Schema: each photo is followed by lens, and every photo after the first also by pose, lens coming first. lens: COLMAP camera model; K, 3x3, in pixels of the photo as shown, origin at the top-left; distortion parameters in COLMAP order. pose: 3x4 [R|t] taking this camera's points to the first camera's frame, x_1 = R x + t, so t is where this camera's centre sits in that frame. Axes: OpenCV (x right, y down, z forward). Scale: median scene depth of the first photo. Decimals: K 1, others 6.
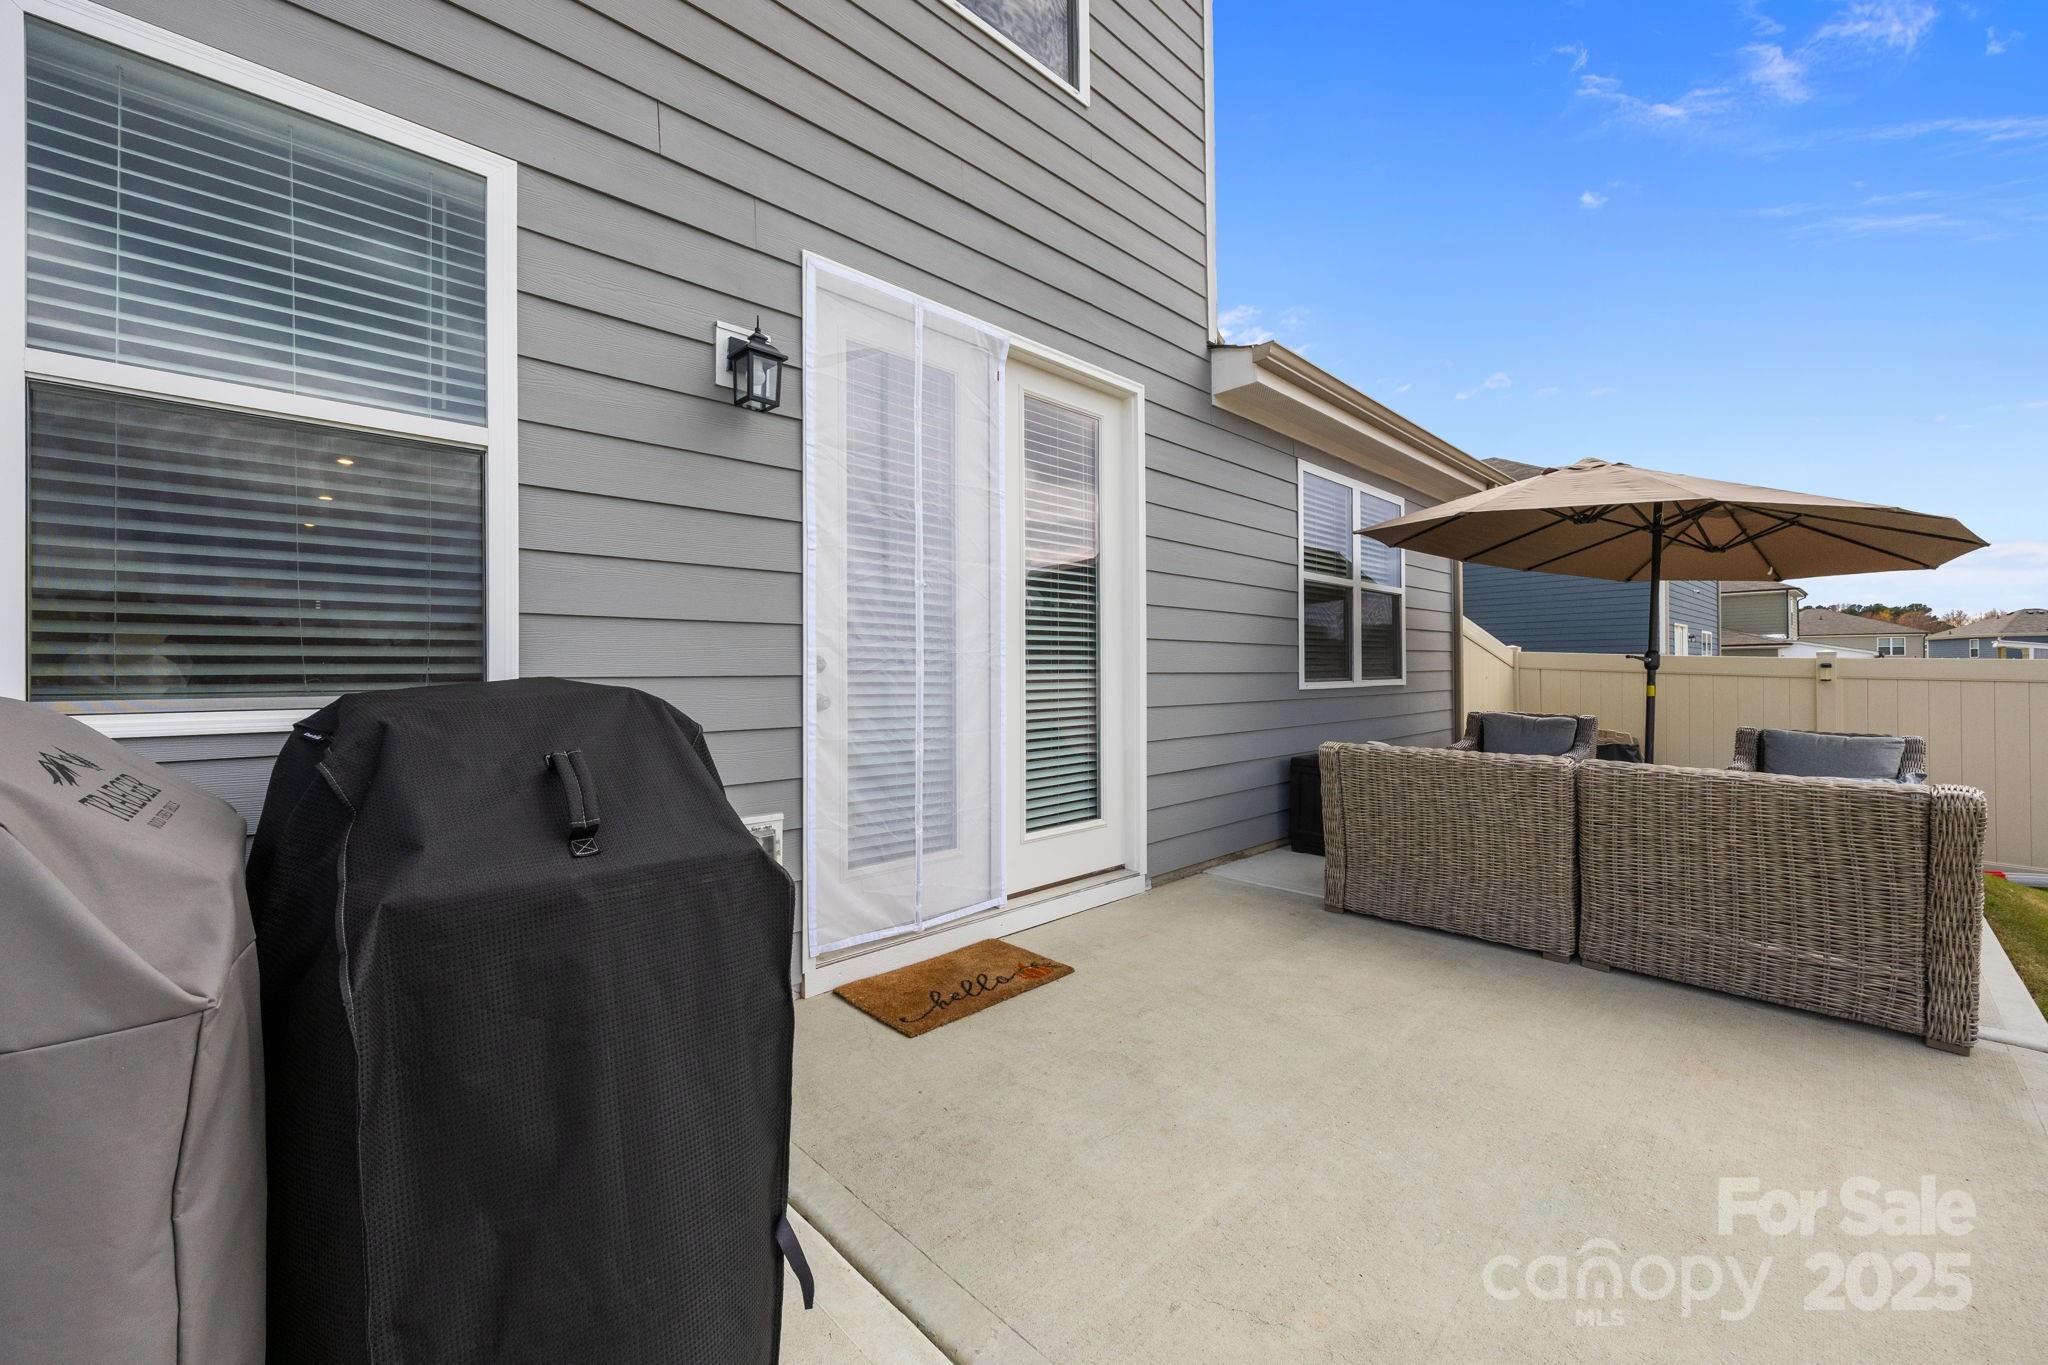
lens RADIAL K [[791.9, 0, 992.1], [0, 791.9, 669.4], [0, 0, 1]] dist [-0.004529, -0.000153]
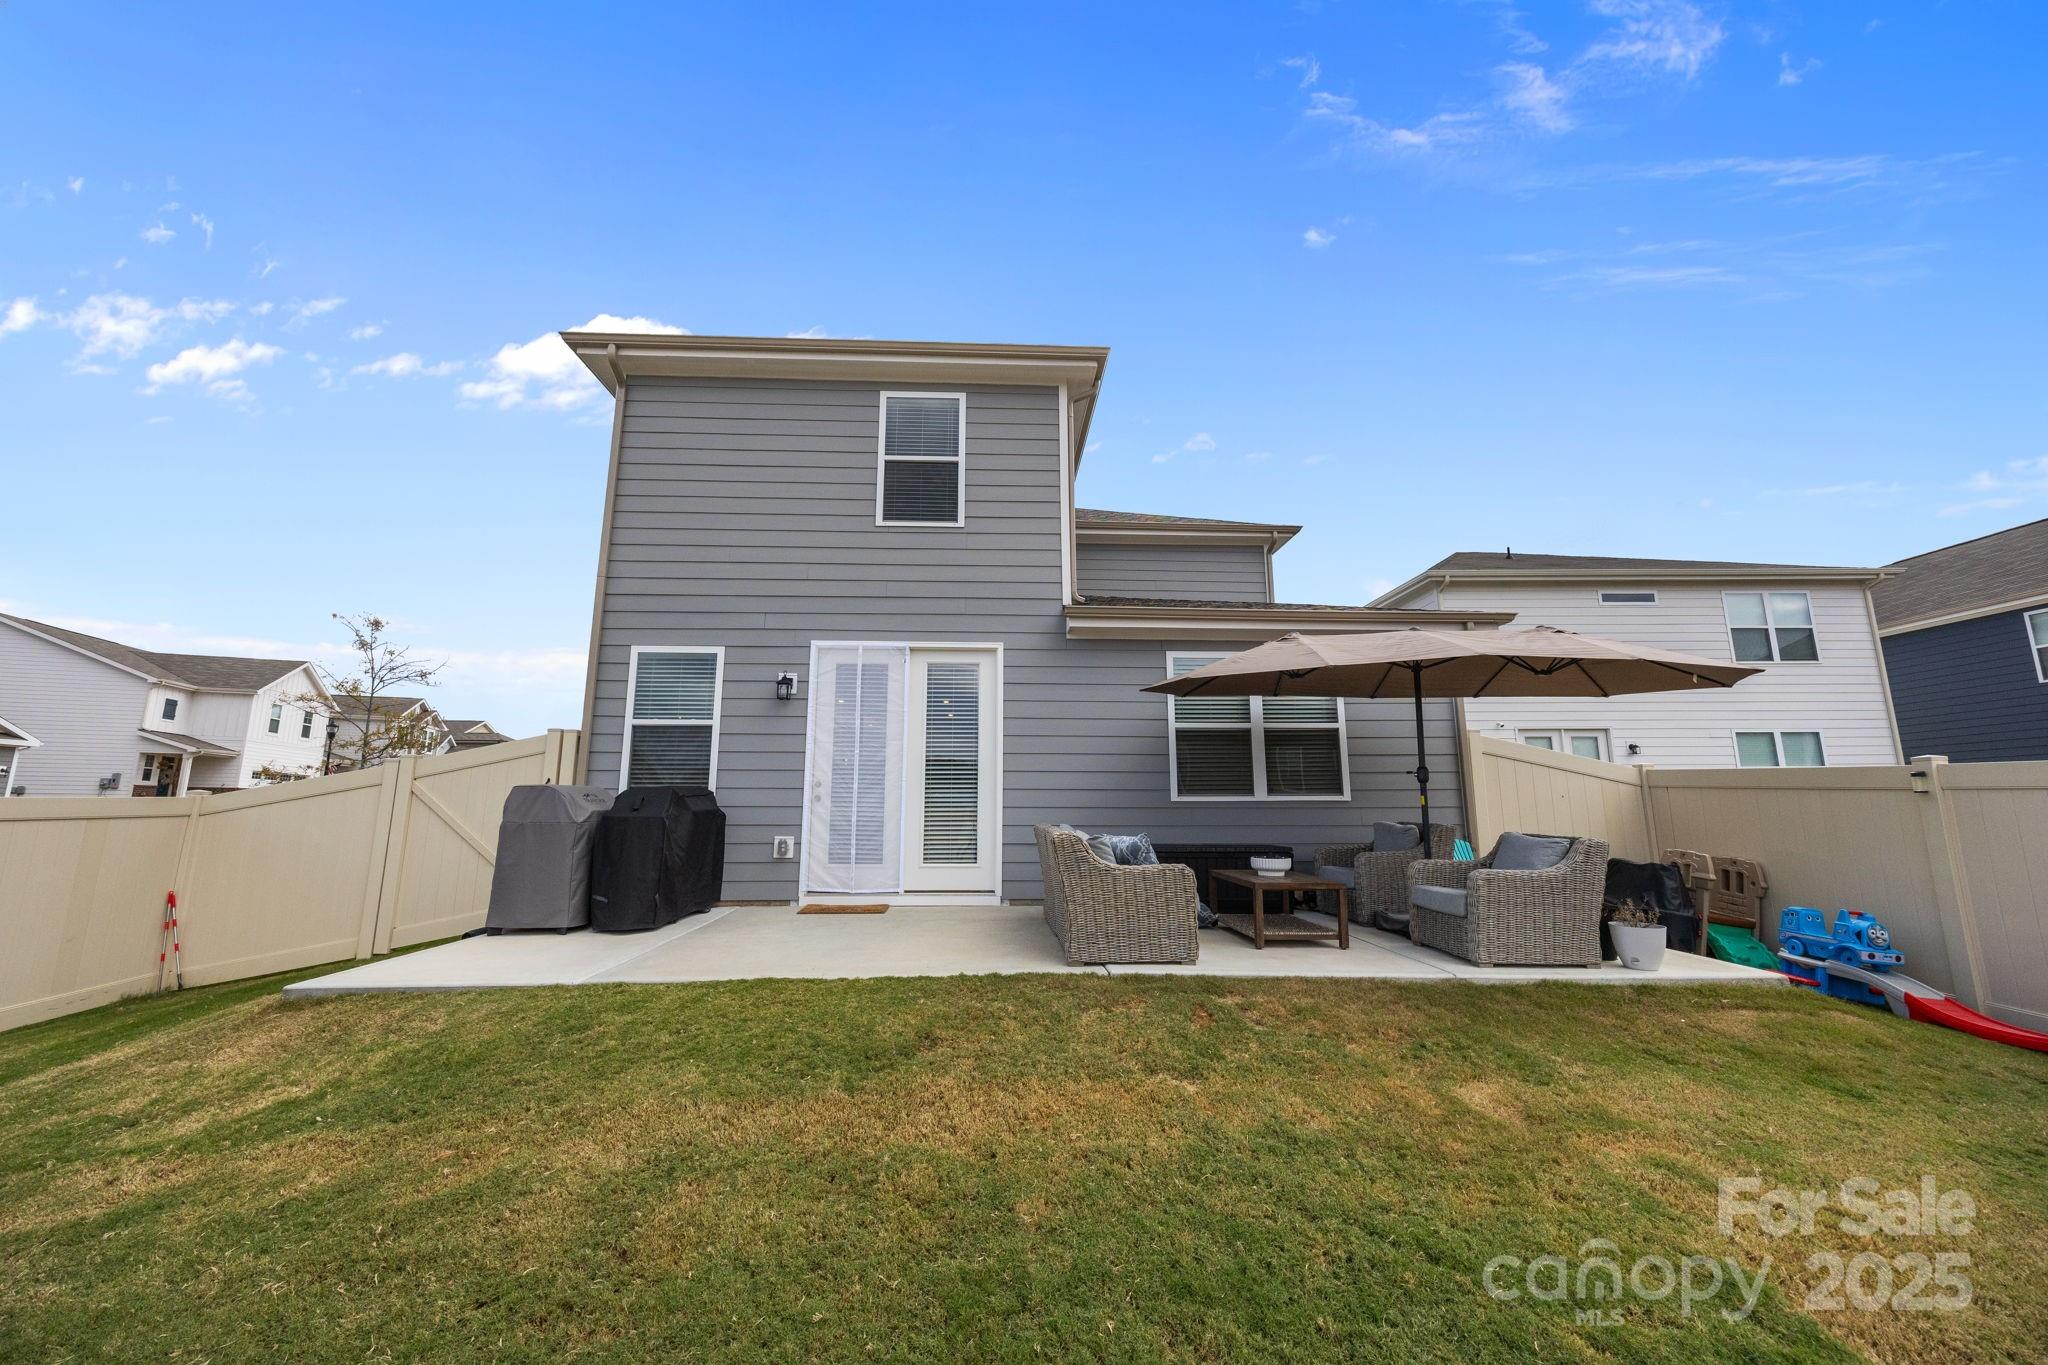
lens RADIAL K [[763.9, 0, 1017.3], [0, 763.9, 678.8], [0, 0, 1]] dist [-0.006537, 0.000047]
pose [[0.758972, -0.107795, -0.642138, 1.772178], [-0.001742, 0.985861, -0.167555, 0.064157], [0.651120, 0.128289, 0.748054, -0.492634]]
